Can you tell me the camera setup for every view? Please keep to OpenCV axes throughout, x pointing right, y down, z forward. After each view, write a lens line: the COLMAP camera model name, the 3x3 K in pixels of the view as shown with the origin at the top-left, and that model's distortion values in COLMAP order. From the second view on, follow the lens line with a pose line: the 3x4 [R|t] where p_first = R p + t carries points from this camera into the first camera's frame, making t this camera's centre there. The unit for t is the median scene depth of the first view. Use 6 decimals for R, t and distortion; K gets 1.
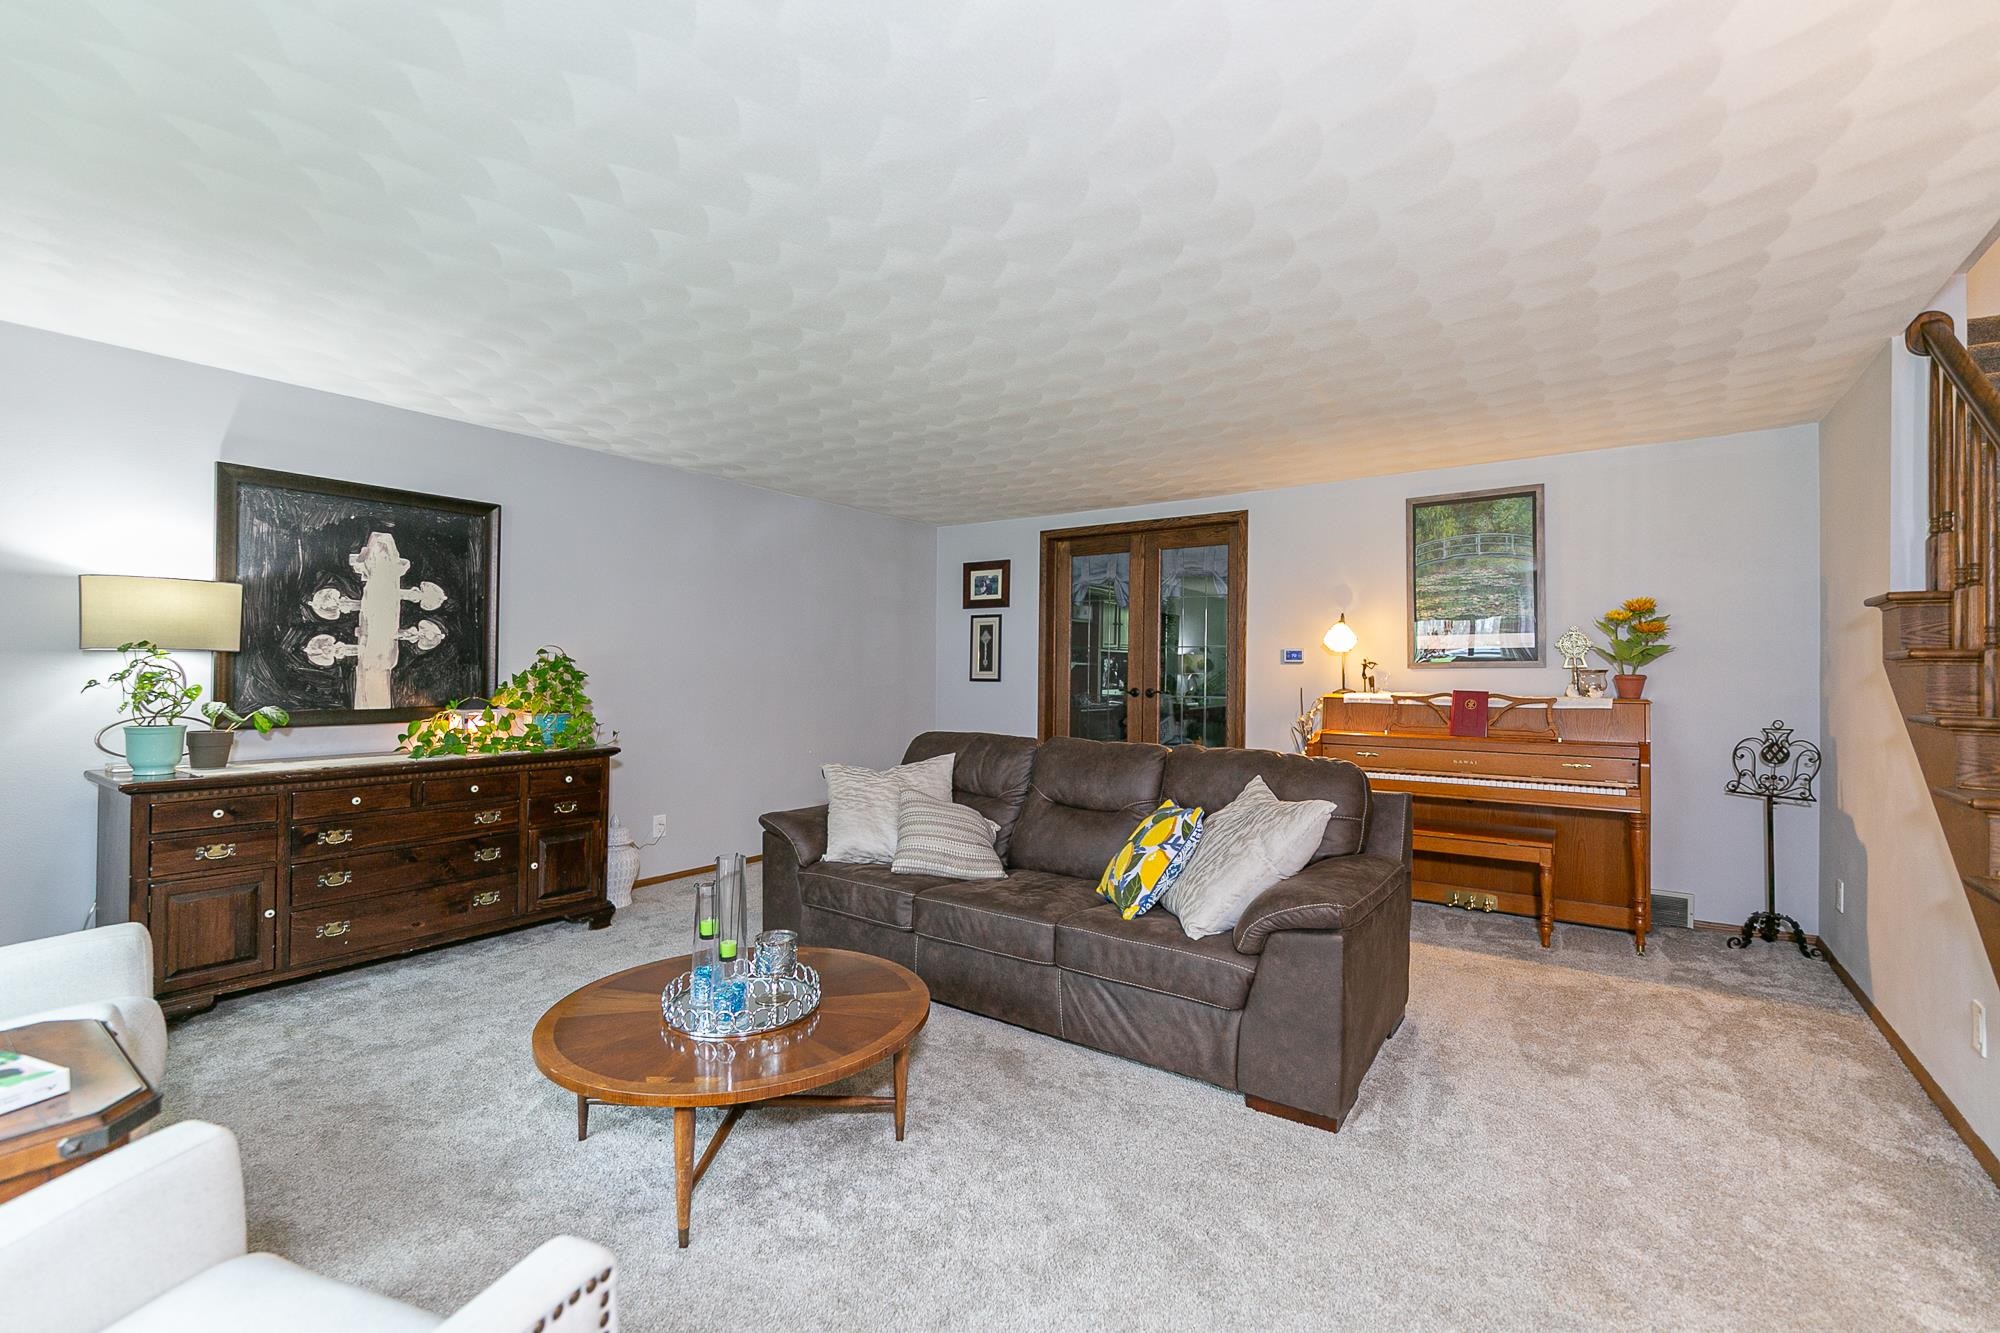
lens RADIAL K [[866.0, 0, 1015.7], [0, 866.0, 668.7], [0, 0, 1]] dist [-0.020746, -0.001631]
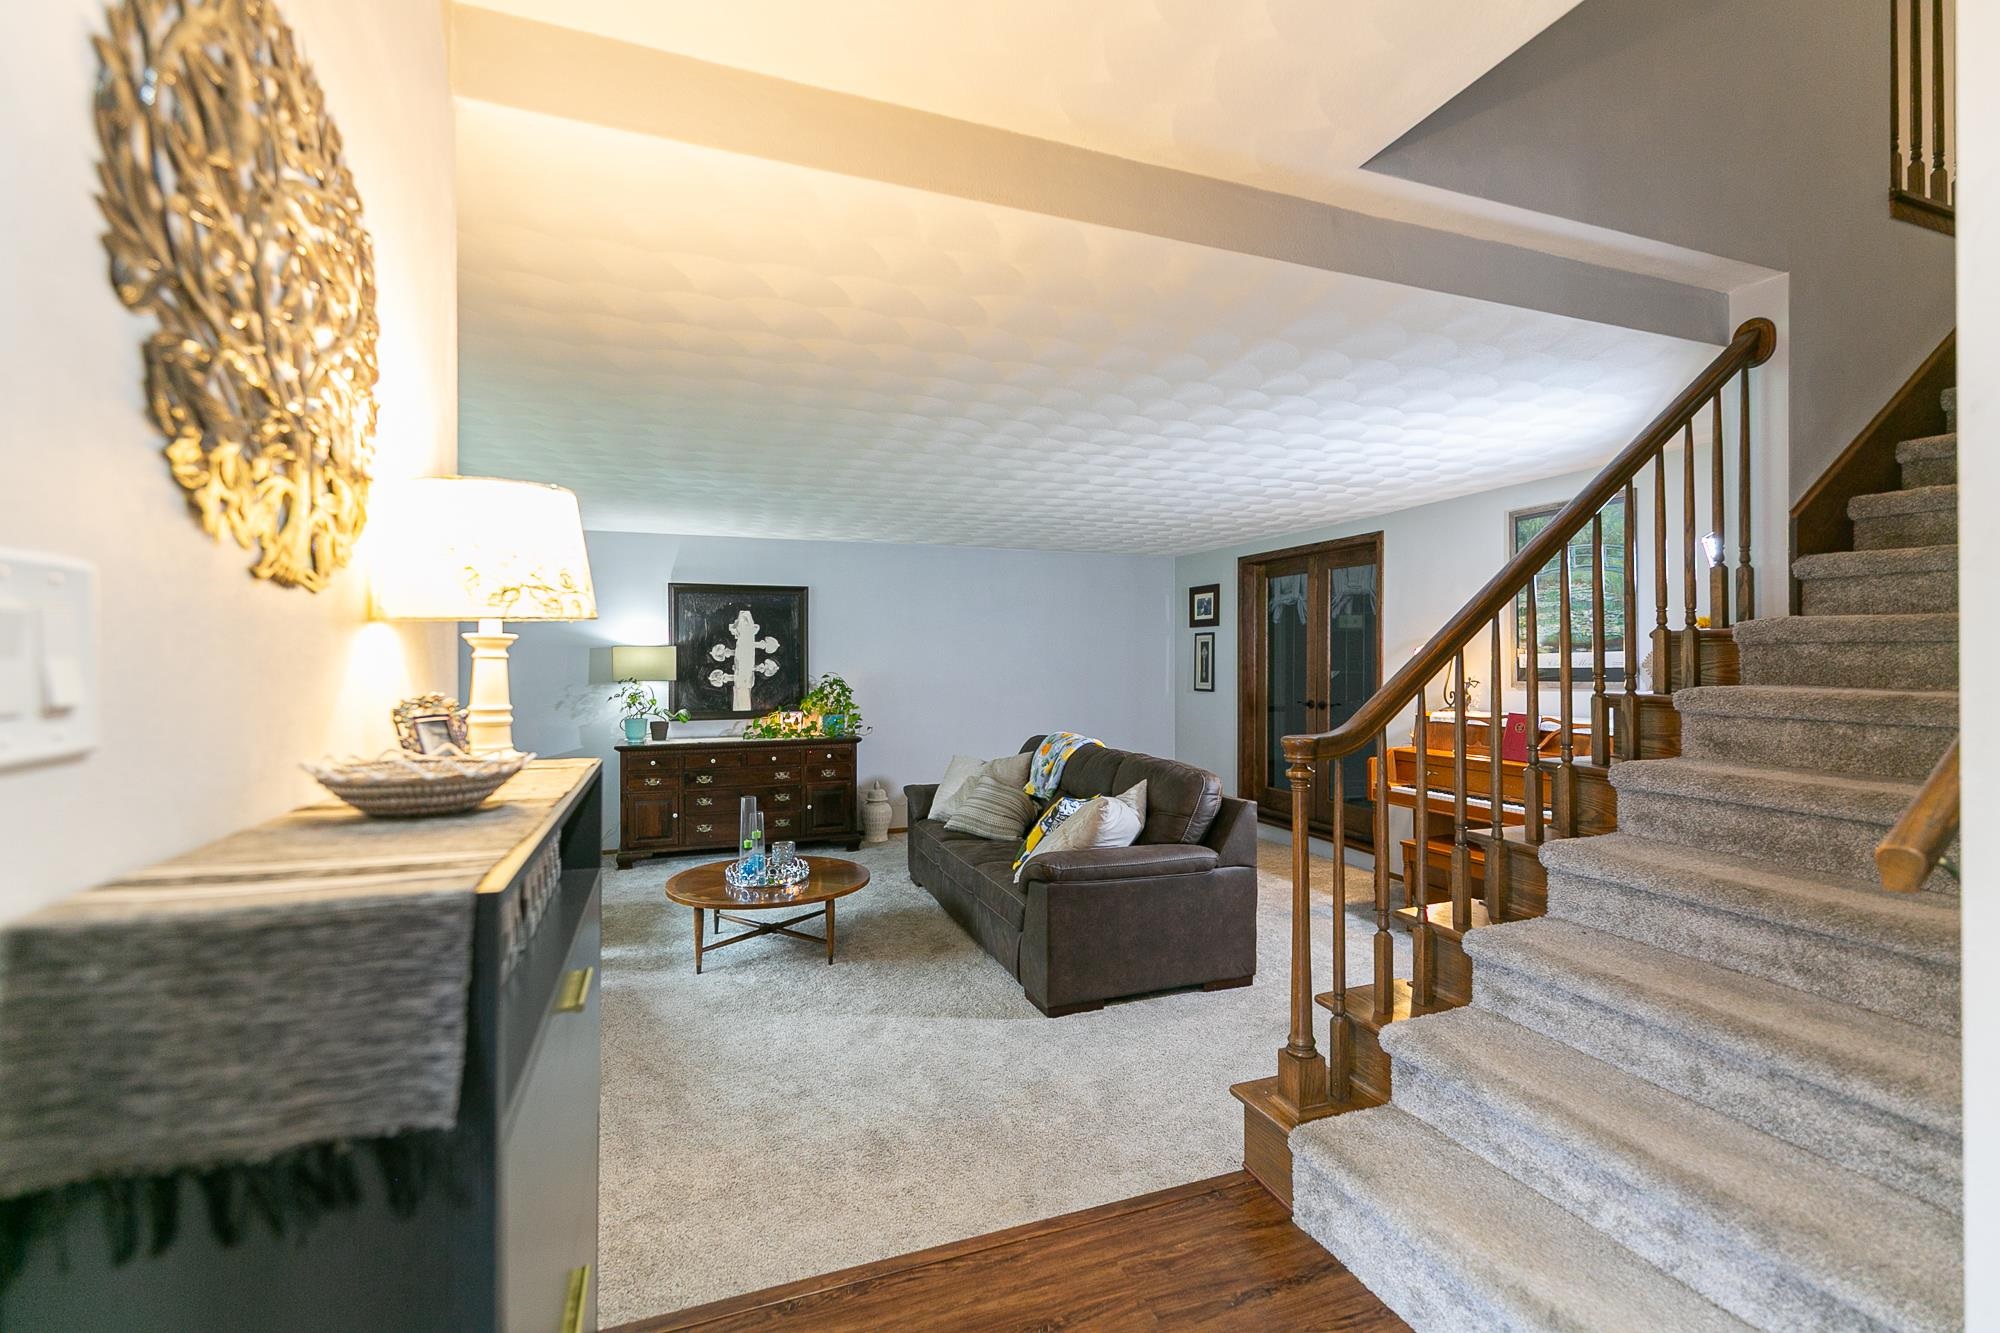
lens RADIAL K [[866.0, 0, 988.7], [0, 866.0, 661.3], [0, 0, 1]] dist [-0.020746, -0.001631]
pose [[0.812709, -0.010091, -0.582583, 0.664557], [0.011109, 0.999937, -0.001822, -0.043048], [0.582564, -0.004991, 0.812769, -0.149589]]
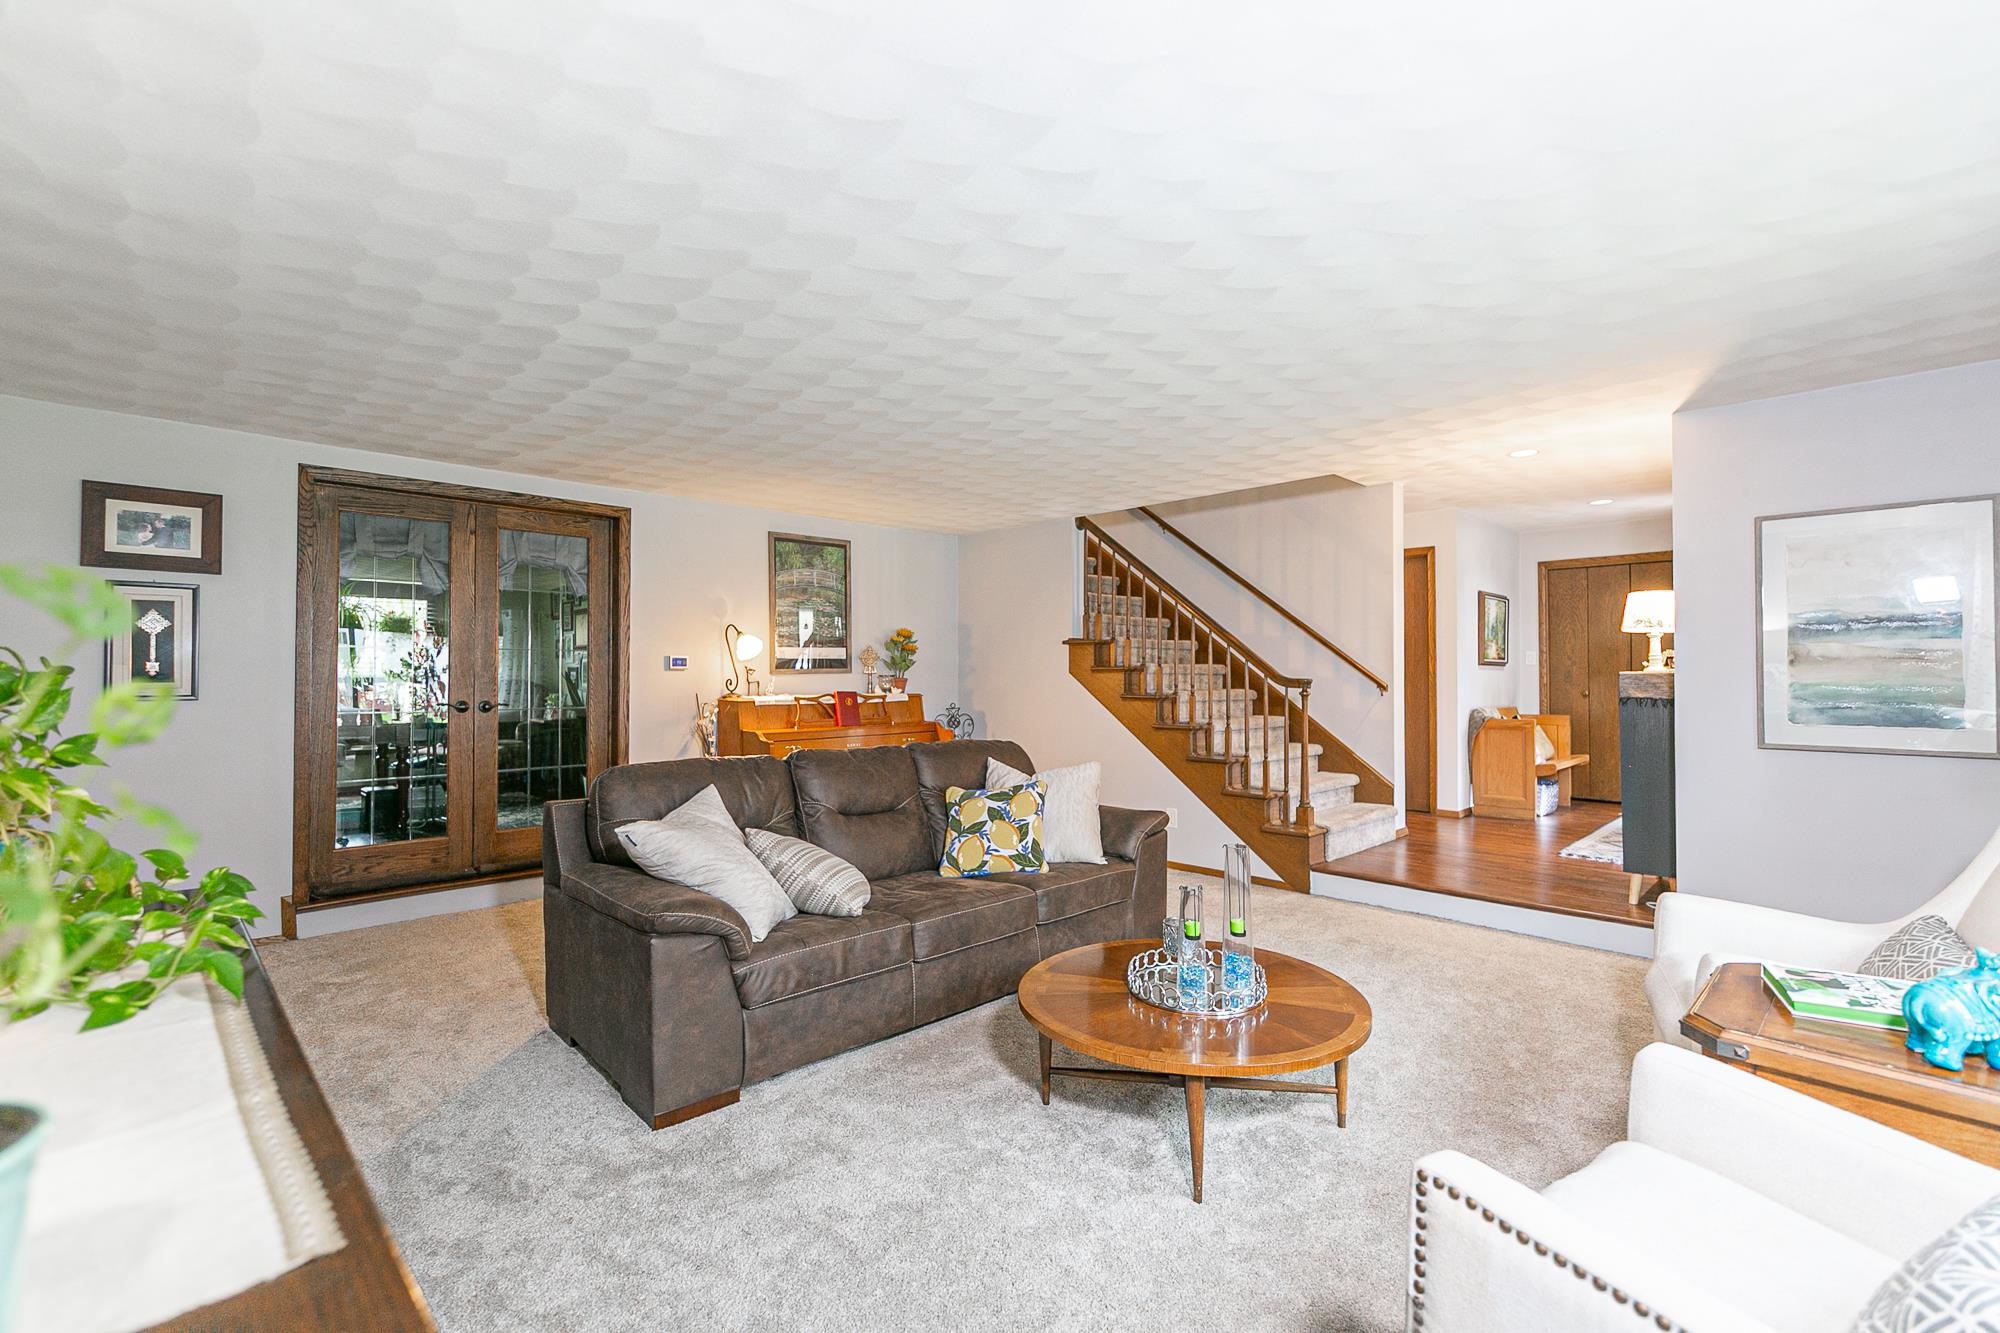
lens RADIAL K [[866.0, 0, 1002.4], [0, 866.0, 666.3], [0, 0, 1]] dist [-0.020746, -0.001631]
pose [[0.154273, 0.002756, 0.988024, -0.827042], [-0.000113, 0.999996, -0.002771, -0.009997], [-0.988028, 0.000316, 0.154272, 0.613755]]
